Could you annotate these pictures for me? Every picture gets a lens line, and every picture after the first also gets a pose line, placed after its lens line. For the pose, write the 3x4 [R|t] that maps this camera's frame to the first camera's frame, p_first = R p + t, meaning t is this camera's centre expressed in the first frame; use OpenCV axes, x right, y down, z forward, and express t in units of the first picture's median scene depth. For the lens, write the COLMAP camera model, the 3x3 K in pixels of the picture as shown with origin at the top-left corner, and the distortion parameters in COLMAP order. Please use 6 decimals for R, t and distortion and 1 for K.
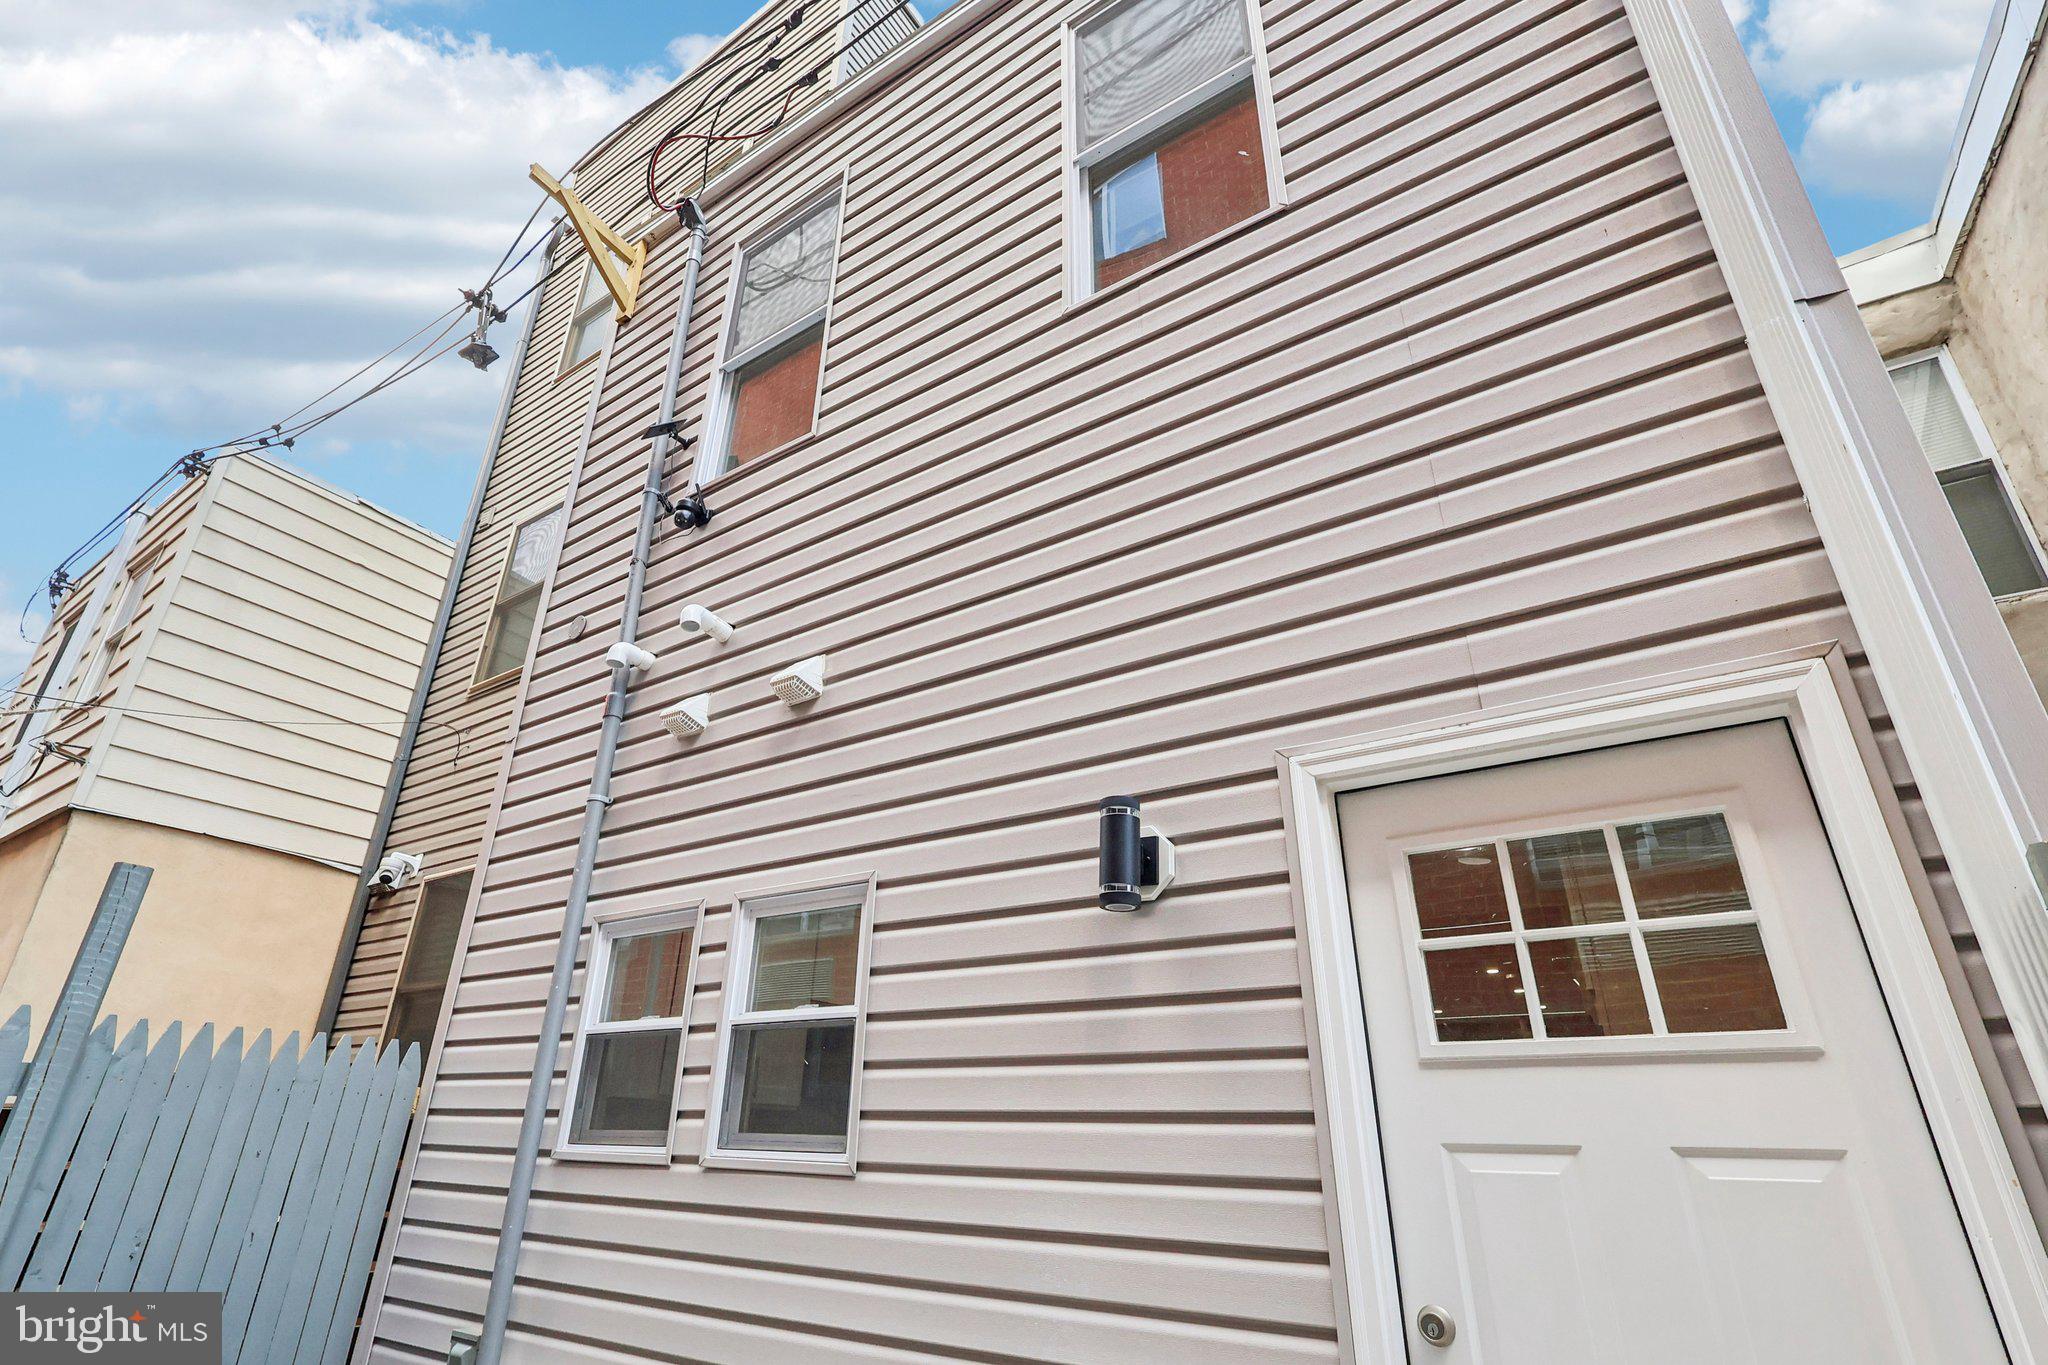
lens RADIAL K [[958.4, 0, 1020.6], [0, 958.4, 681.0], [0, 0, 1]] dist [-0.002516, 0.000625]
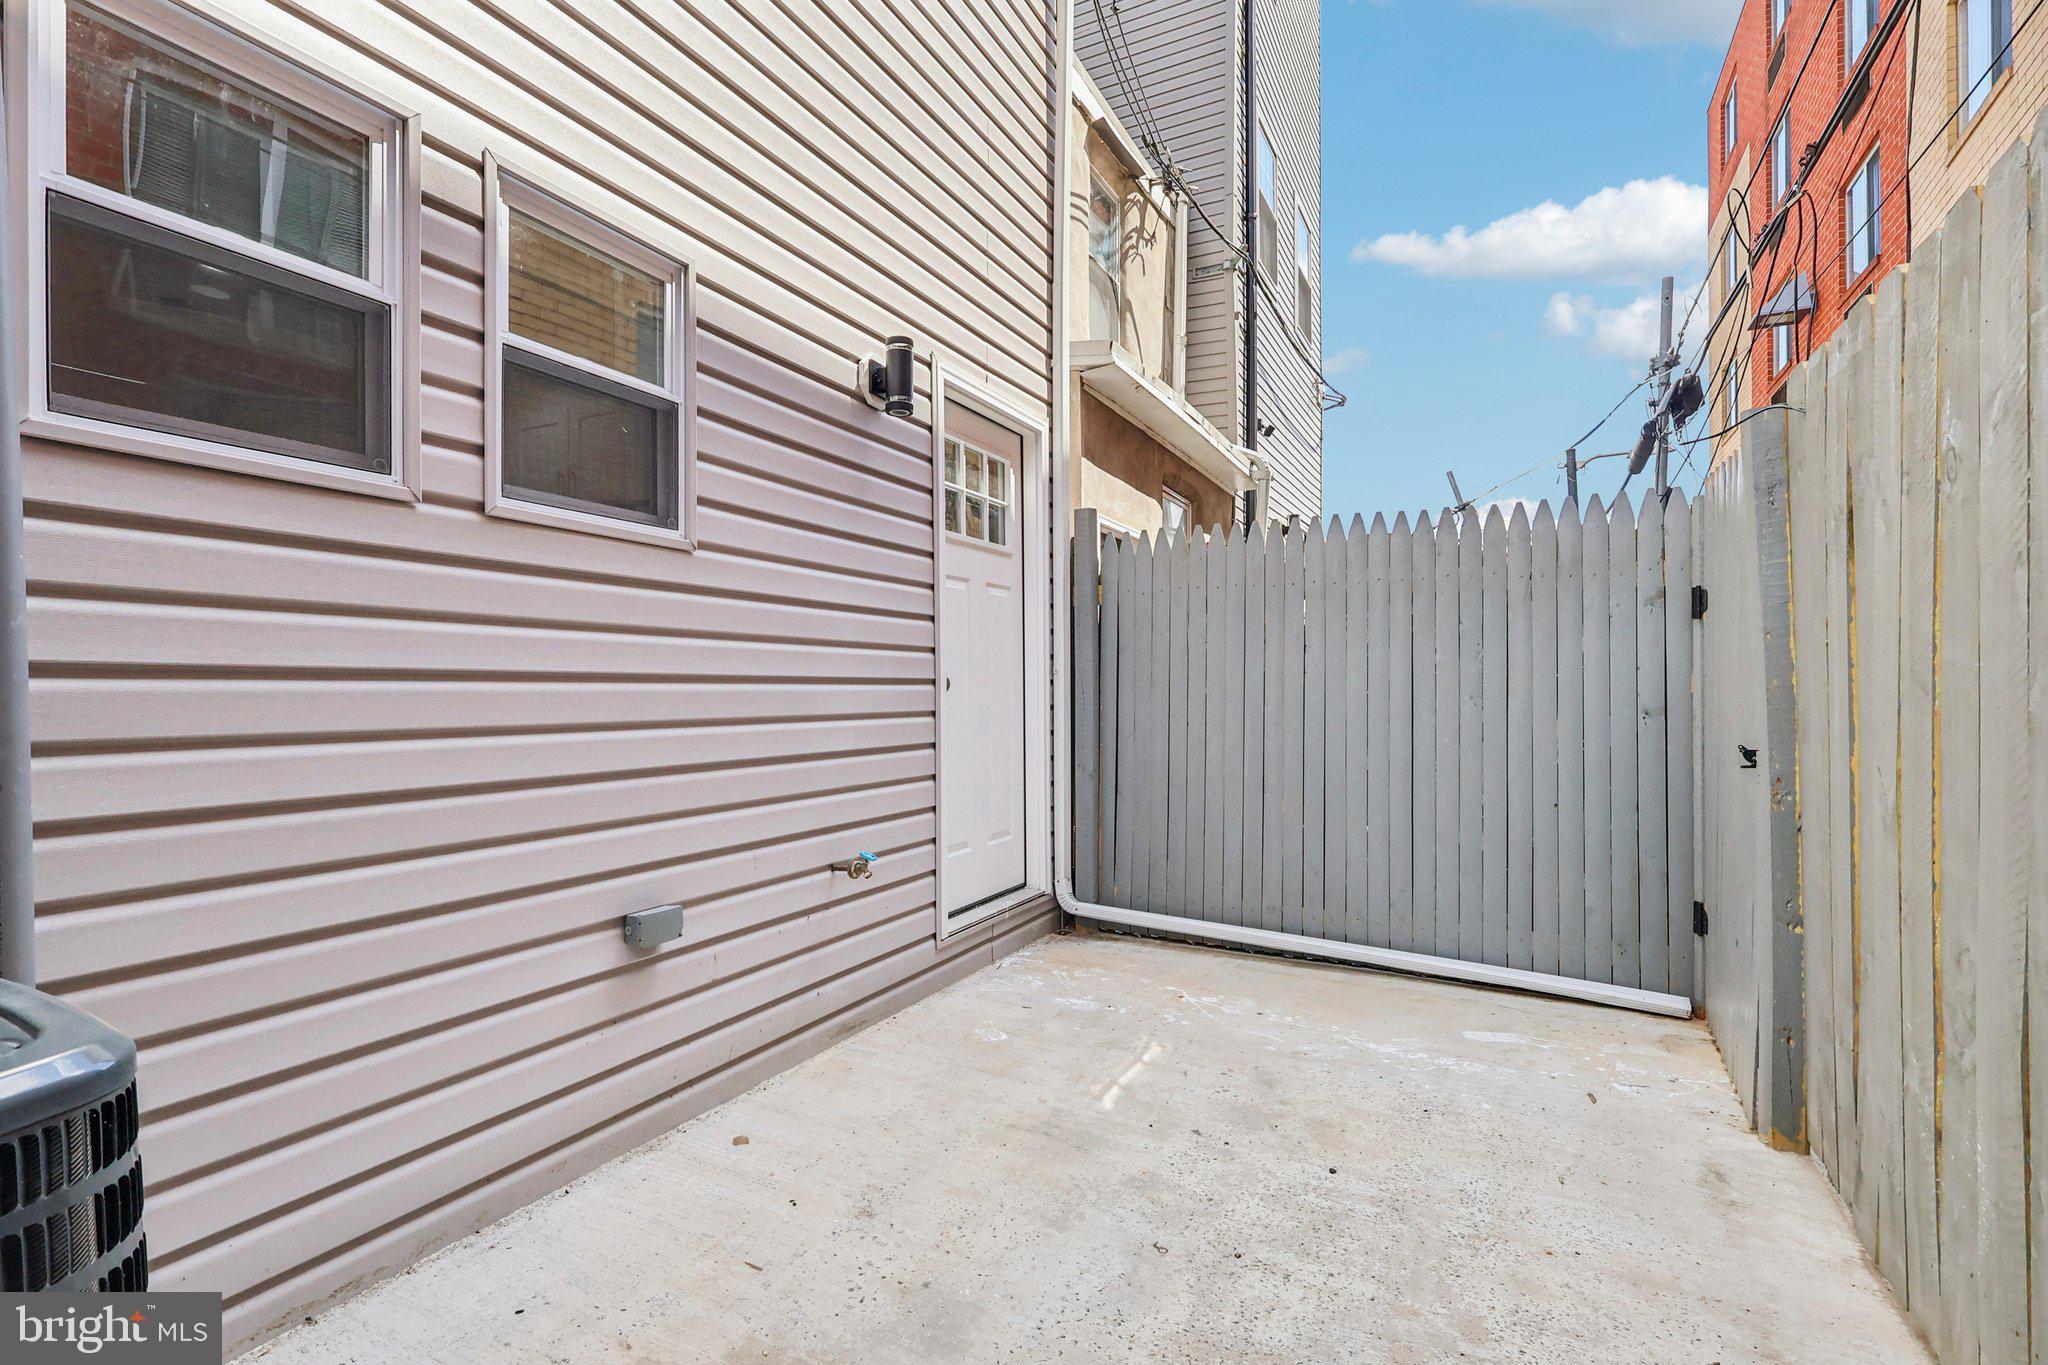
lens RADIAL K [[958.4, 0, 1020.6], [0, 958.4, 681.0], [0, 0, 1]] dist [-0.002516, 0.000625]
pose [[-0.133867, -0.005591, 0.990984, -1.176535], [-0.420453, 0.905841, -0.051686, 0.509757], [-0.897384, -0.423581, -0.123613, 0.694185]]
